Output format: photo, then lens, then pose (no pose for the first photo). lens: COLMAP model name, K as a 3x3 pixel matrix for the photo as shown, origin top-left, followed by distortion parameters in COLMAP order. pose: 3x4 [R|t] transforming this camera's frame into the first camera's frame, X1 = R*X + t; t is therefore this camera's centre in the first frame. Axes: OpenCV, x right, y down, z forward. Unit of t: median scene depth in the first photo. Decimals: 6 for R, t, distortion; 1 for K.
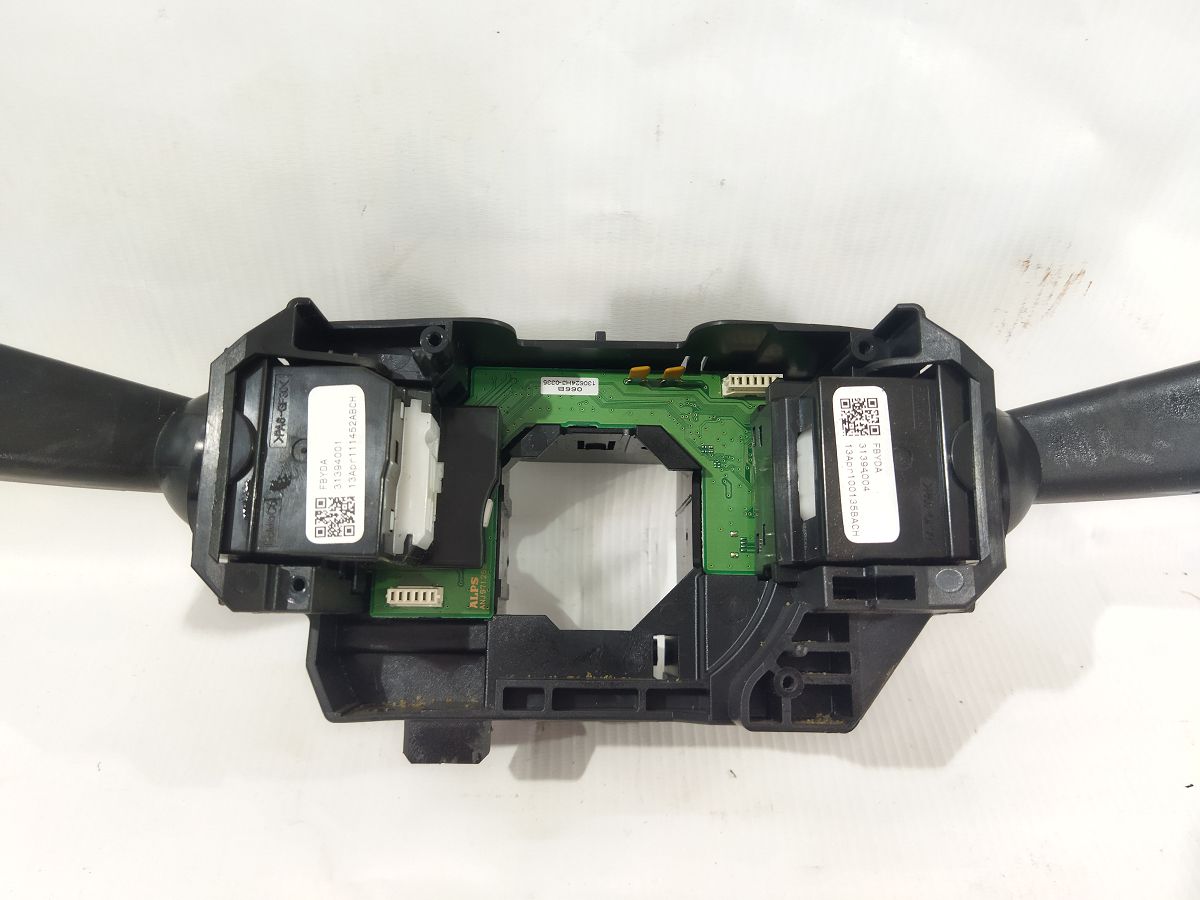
lens RADIAL K [[921.9, 0, 600.6], [0, 921.9, 458.4], [0, 0, 1]] dist [0.084185, -0.160710]
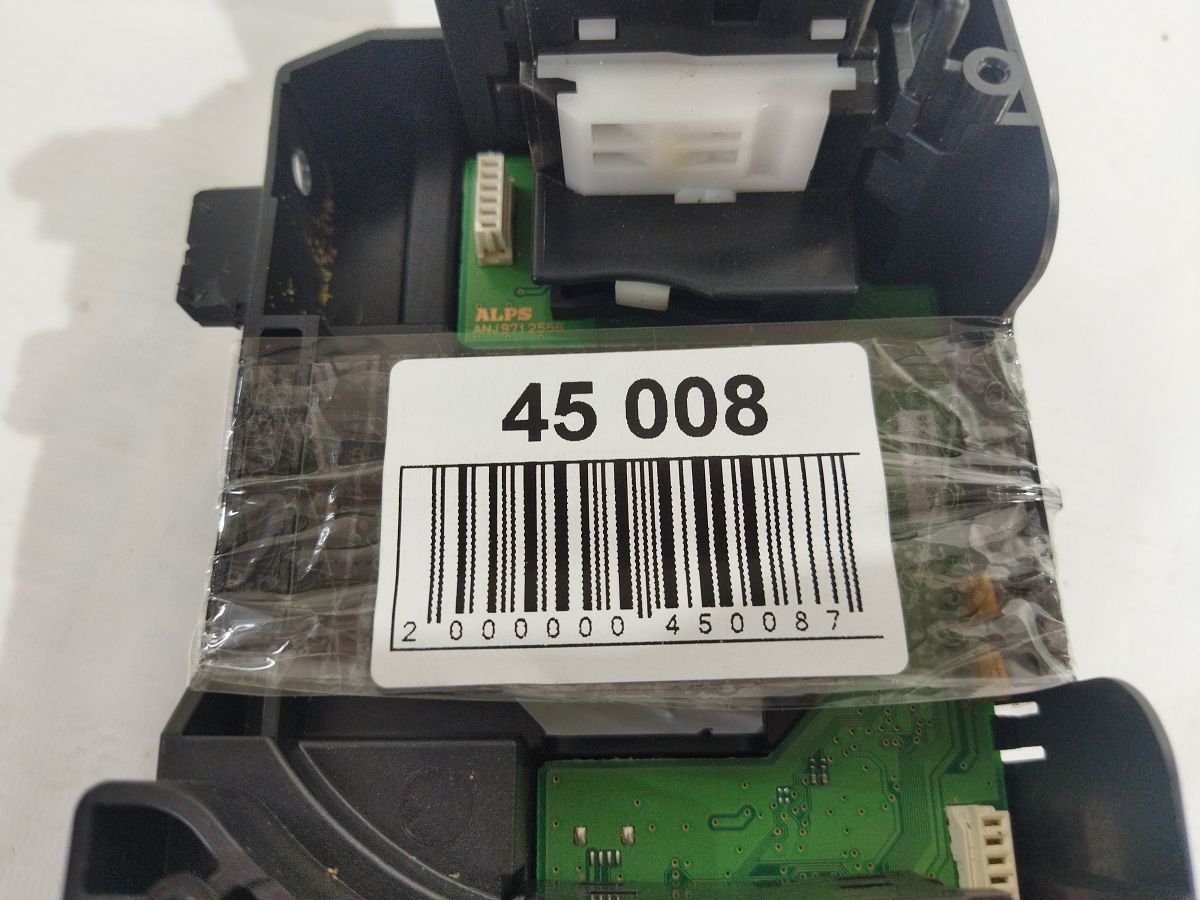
lens RADIAL K [[921.9, 0, 600.6], [0, 921.9, 458.4], [0, 0, 1]] dist [0.084185, -0.160710]
pose [[0.019346, 0.928090, -0.371853, 0.153246], [-0.976395, 0.097562, 0.192702, -0.008017], [0.215123, 0.359348, 0.908070, 0.572558]]
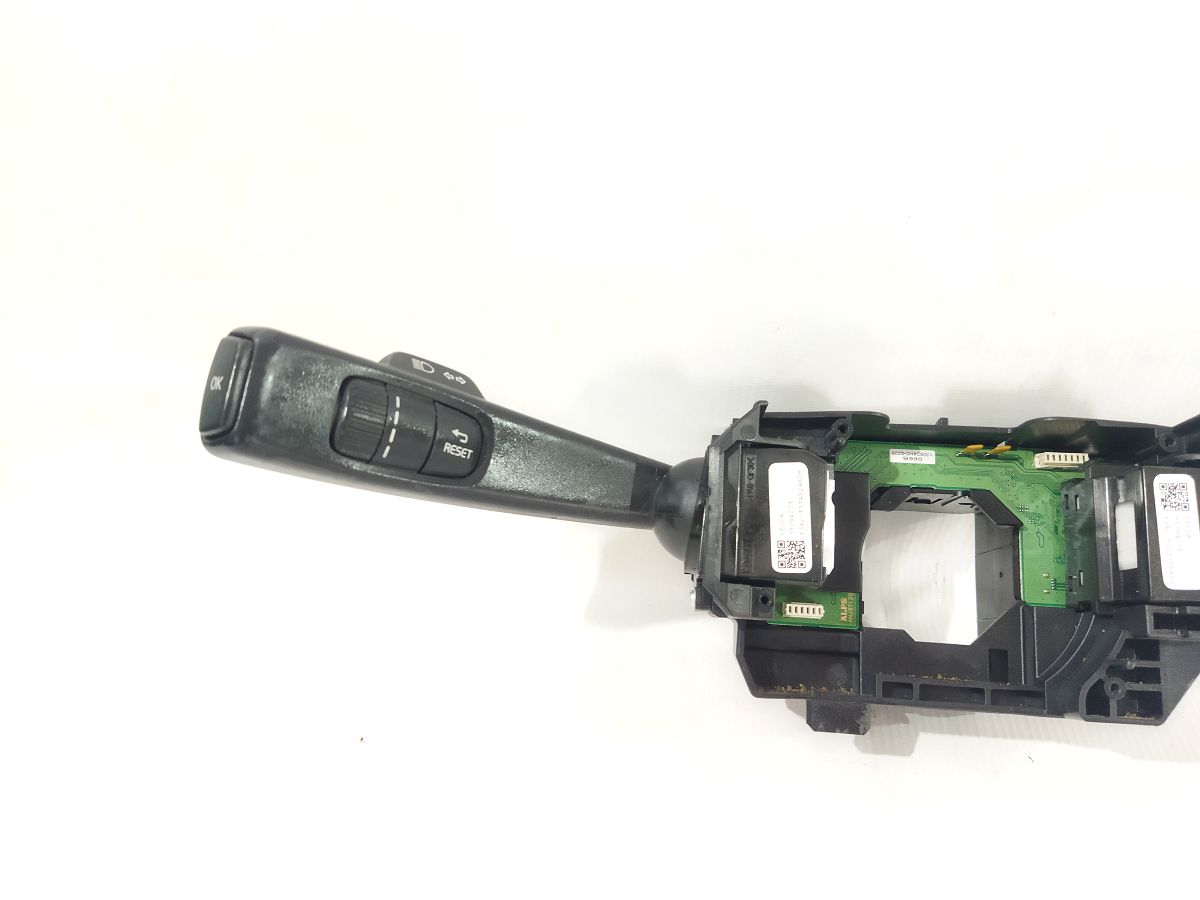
lens RADIAL K [[921.9, 0, 600.6], [0, 921.9, 458.4], [0, 0, 1]] dist [0.084185, -0.160710]
pose [[0.992347, 0.029960, -0.119790, -0.348744], [-0.031214, 0.999476, -0.008609, -0.055461], [0.119469, 0.012282, 0.992762, -0.406815]]
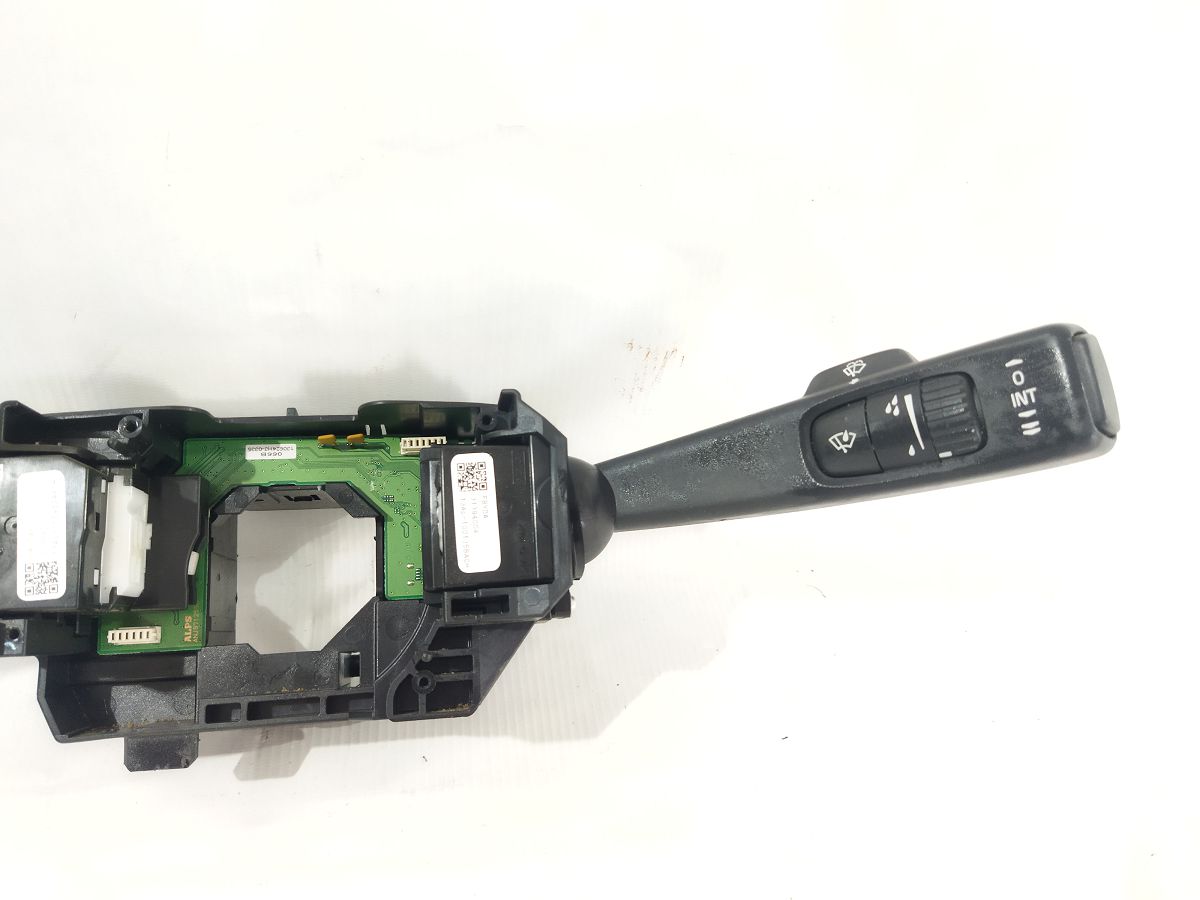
lens RADIAL K [[921.9, 0, 600.6], [0, 921.9, 458.4], [0, 0, 1]] dist [0.084185, -0.160710]
pose [[0.988252, -0.042781, 0.146725, 0.235995], [0.043789, 0.999034, -0.003642, -0.050990], [-0.146427, 0.010025, 0.989171, -0.294324]]
